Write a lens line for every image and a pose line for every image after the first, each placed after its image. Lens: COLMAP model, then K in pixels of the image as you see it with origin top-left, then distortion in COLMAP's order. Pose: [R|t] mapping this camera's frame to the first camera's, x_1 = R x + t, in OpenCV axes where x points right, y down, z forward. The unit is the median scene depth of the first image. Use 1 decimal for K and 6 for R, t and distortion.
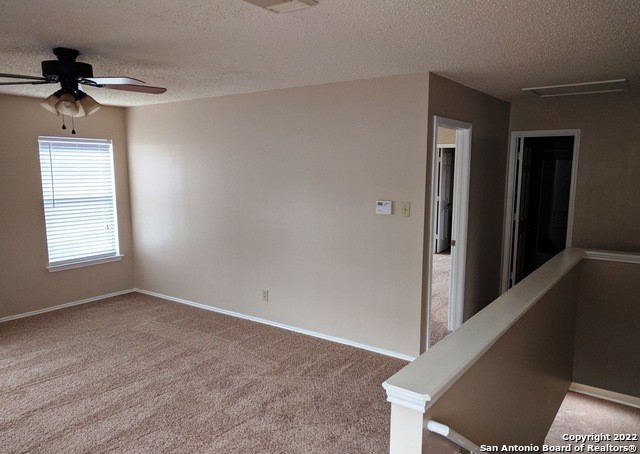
lens RADIAL K [[484.0, 0, 321.1], [0, 484.0, 238.5], [0, 0, 1]] dist [0.004565, 0.031613]
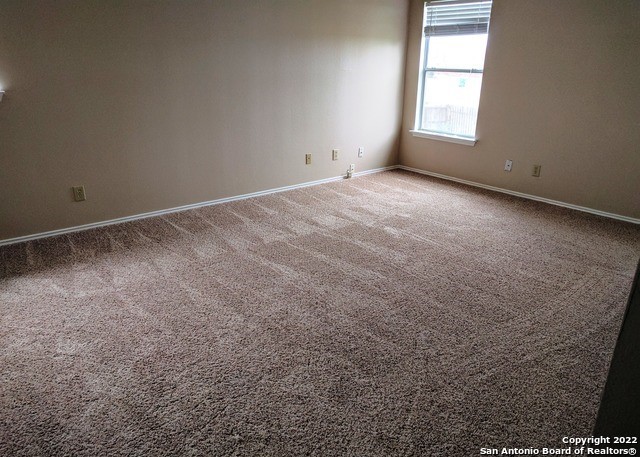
lens RADIAL K [[479.8, 0, 317.6], [0, 479.8, 243.7], [0, 0, 1]] dist [-0.000467, -0.000093]
pose [[-0.251051, 0.348548, -0.903043, 0.421135], [-0.153397, 0.906807, 0.392646, -0.069454], [0.955742, 0.237098, -0.174189, 0.955340]]
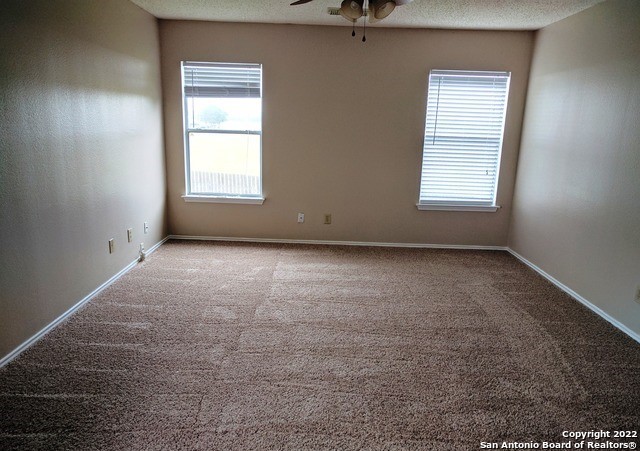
lens RADIAL K [[482.6, 0, 317.2], [0, 482.6, 239.9], [0, 0, 1]] dist [0.006634, 0.004567]
pose [[0.576526, 0.211876, -0.789130, 0.180558], [-0.150581, 0.976803, 0.152253, 0.015269], [0.803084, 0.031050, 0.595057, 0.351484]]
